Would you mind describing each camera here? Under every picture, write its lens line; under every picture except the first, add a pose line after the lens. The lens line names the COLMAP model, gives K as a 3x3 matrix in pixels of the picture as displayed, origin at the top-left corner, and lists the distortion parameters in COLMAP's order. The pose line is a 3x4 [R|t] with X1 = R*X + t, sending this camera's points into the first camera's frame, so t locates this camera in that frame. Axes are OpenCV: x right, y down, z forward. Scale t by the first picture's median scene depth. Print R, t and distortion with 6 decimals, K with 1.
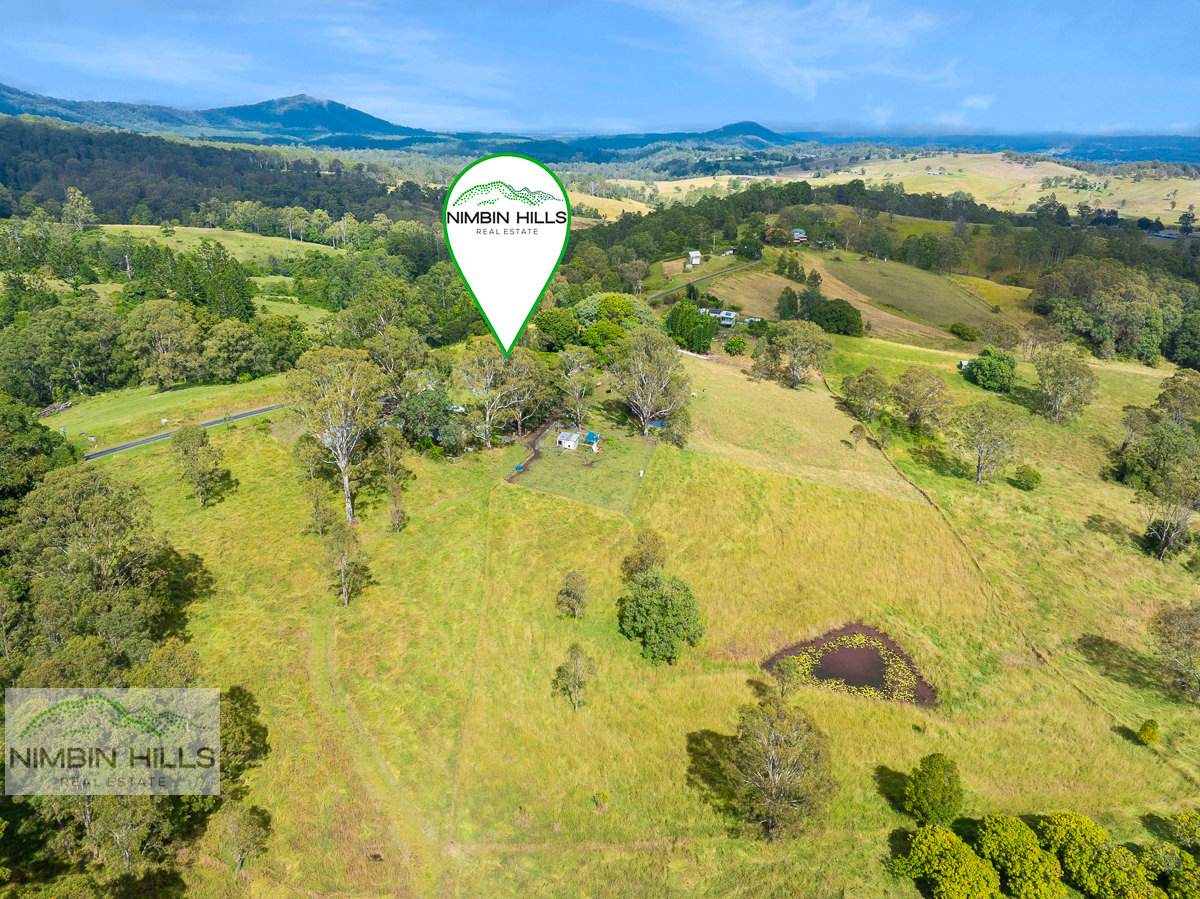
lens RADIAL K [[844.6, 0, 602.3], [0, 844.6, 447.4], [0, 0, 1]] dist [-0.031267, -0.009504]
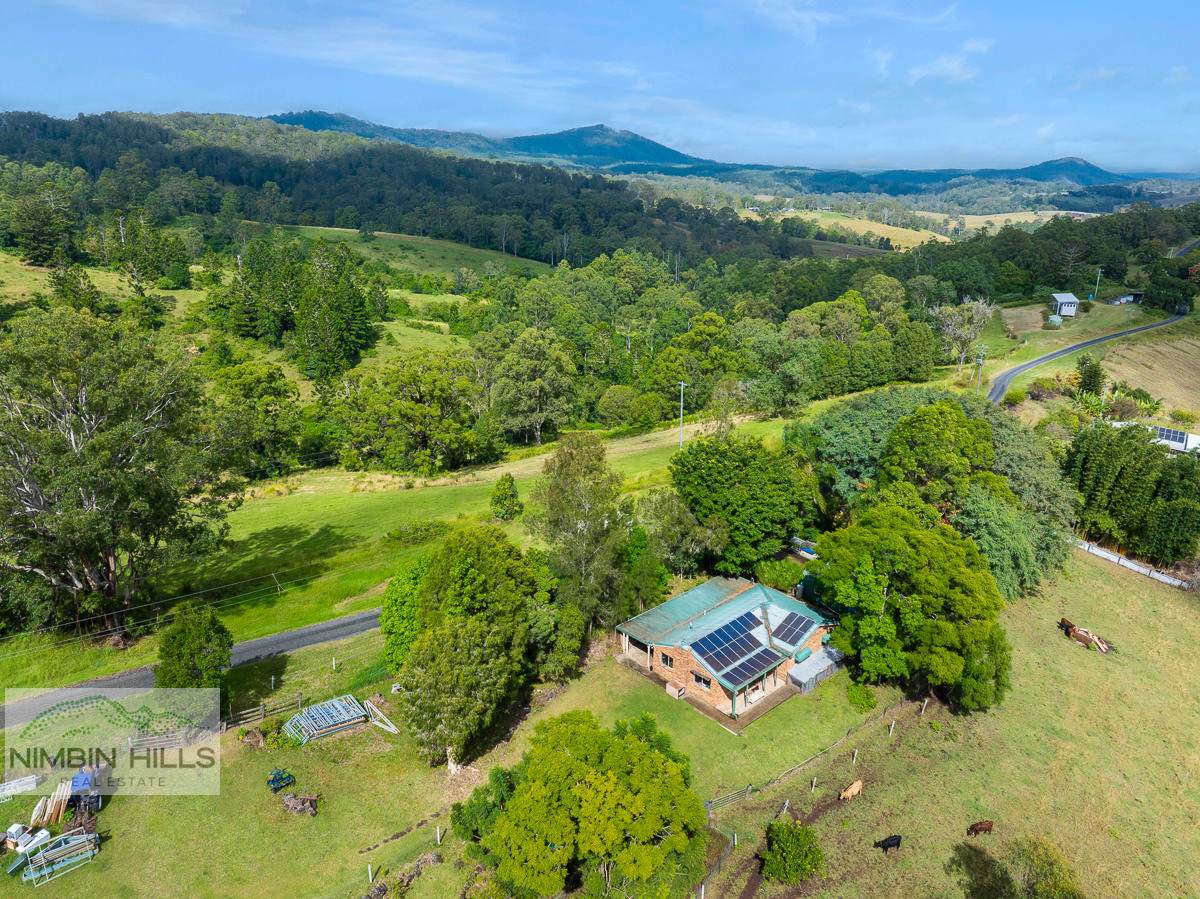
lens RADIAL K [[844.6, 0, 602.3], [0, 844.6, 447.4], [0, 0, 1]] dist [-0.031267, -0.009504]
pose [[0.947208, 0.108621, -0.301660, -0.003920], [-0.119977, 0.992589, -0.019318, -0.062554], [0.297326, 0.054490, 0.953220, 0.290495]]
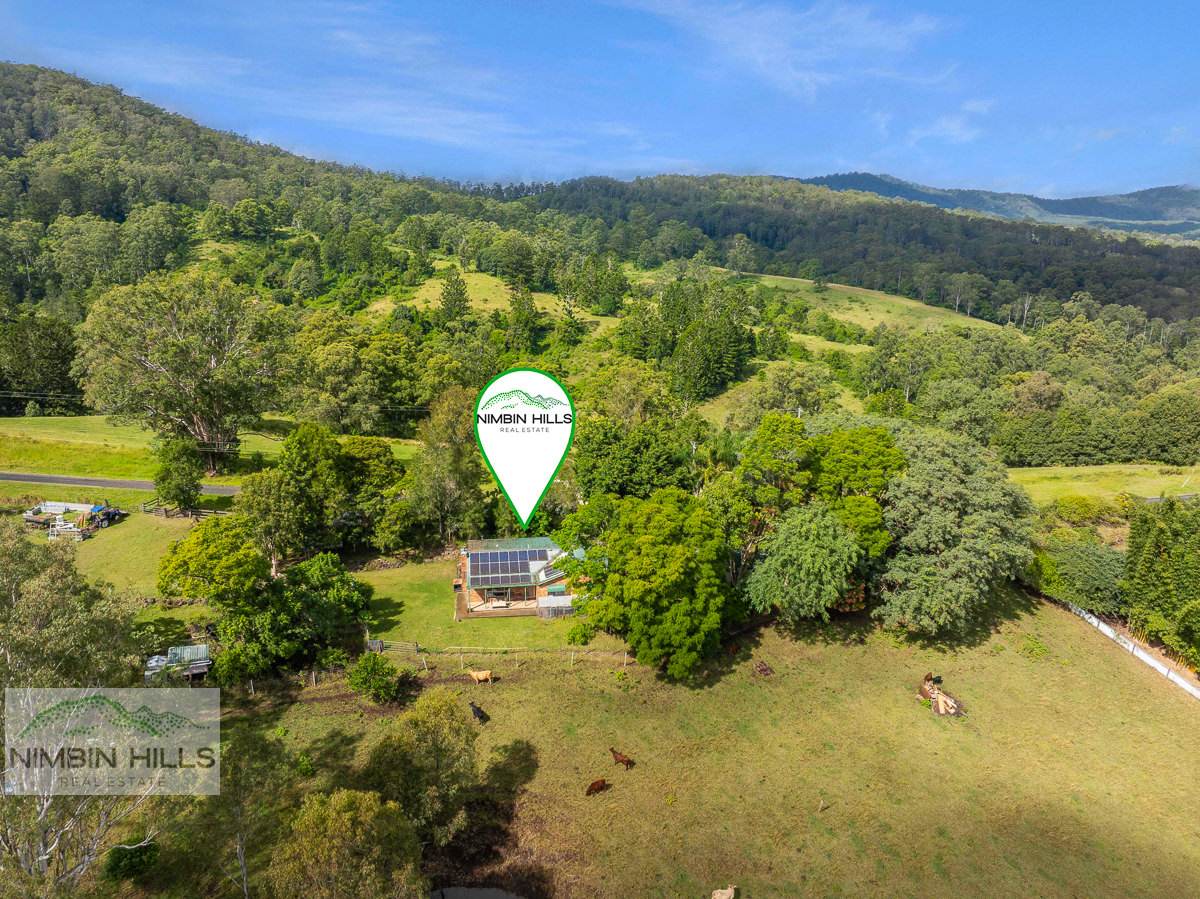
lens RADIAL K [[844.6, 0, 602.3], [0, 844.6, 447.4], [0, 0, 1]] dist [-0.031267, -0.009504]
pose [[0.596343, 0.214969, -0.773410, 0.092688], [-0.292829, 0.955338, 0.039748, -0.069463], [0.747413, 0.202773, 0.632659, 0.322596]]
